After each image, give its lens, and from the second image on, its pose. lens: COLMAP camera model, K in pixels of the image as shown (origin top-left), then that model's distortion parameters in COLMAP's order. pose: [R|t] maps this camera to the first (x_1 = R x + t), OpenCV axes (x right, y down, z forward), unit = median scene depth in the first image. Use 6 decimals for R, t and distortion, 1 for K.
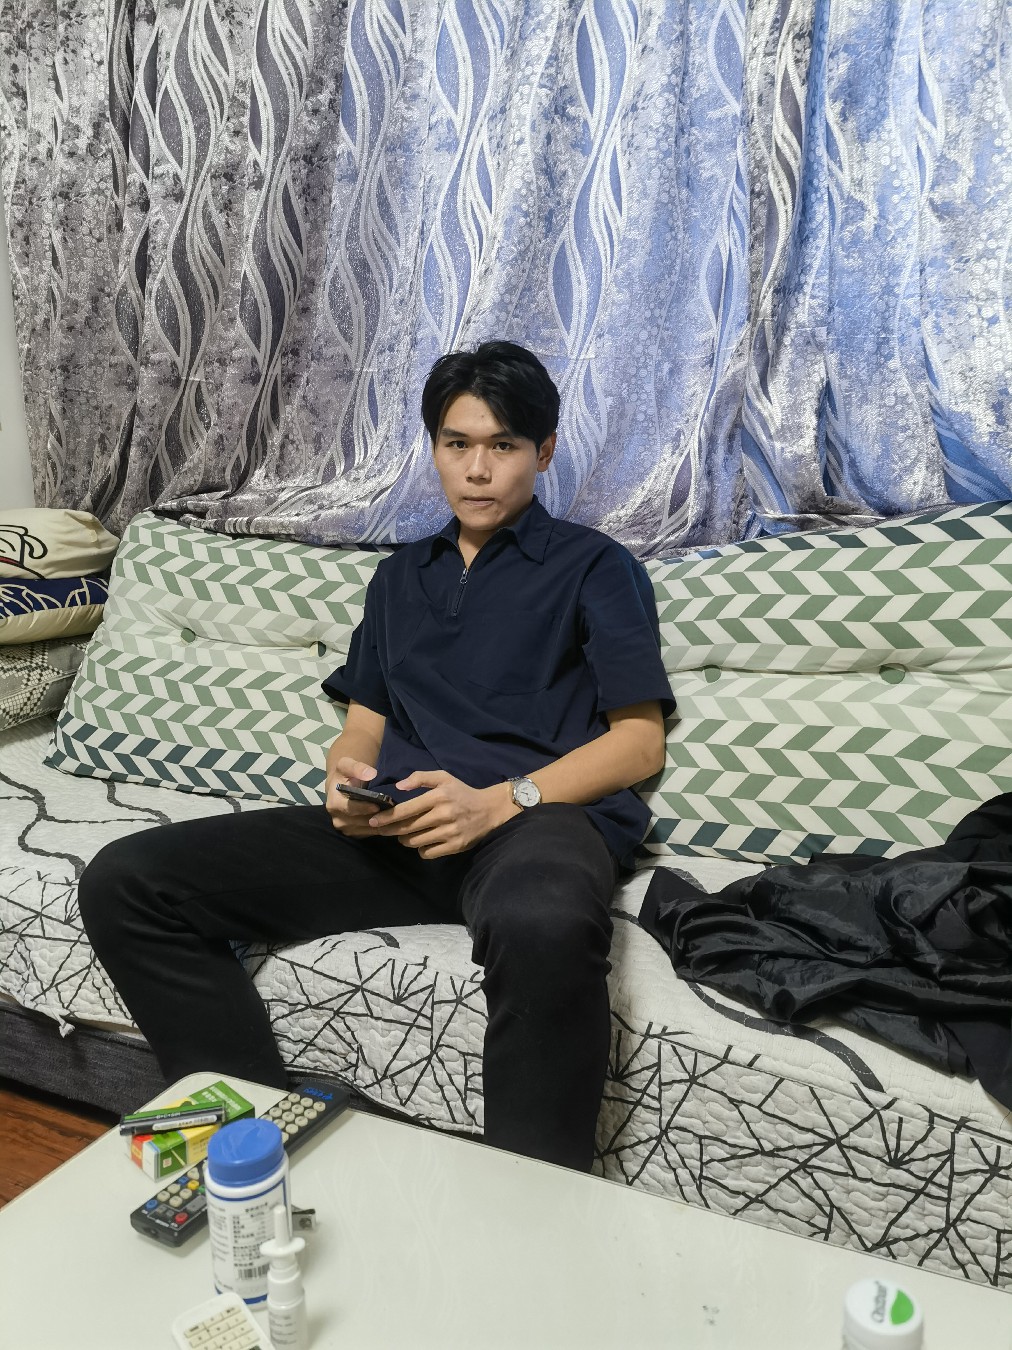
lens RADIAL K [[1073.6, 0, 525.5], [0, 1073.6, 675.6], [0, 0, 1]] dist [0.119016, -0.147278]
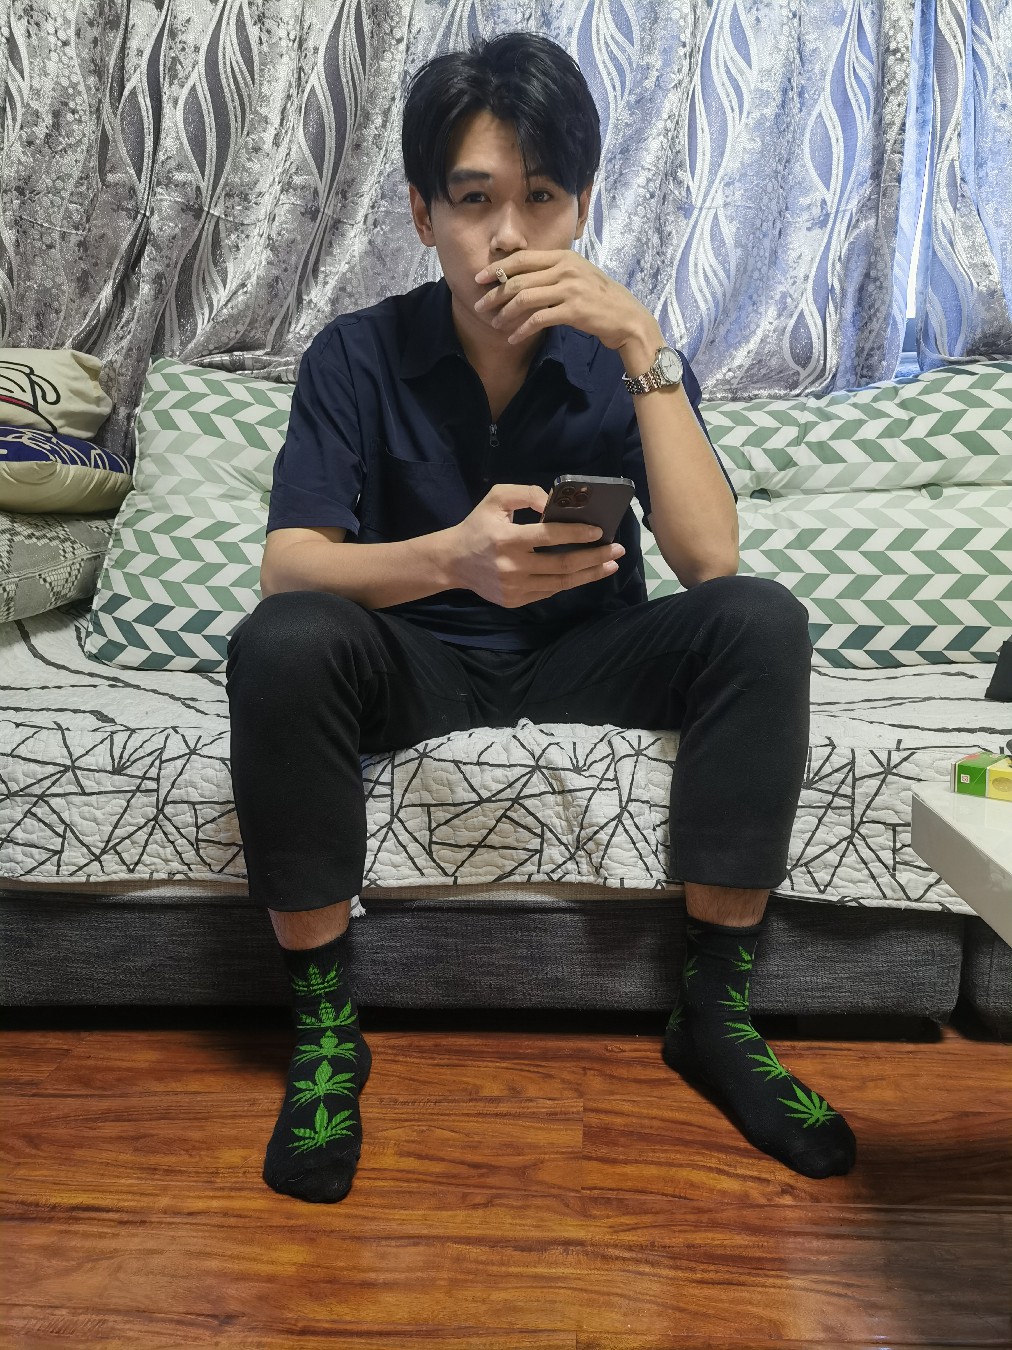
lens RADIAL K [[1073.6, 0, 453.9], [0, 1073.6, 690.1], [0, 0, 1]] dist [0.119016, -0.147278]
pose [[0.919888, -0.042798, 0.389838, -0.511303], [0.061526, 0.997468, -0.035675, 0.151610], [-0.387324, 0.056802, 0.920192, 0.170122]]
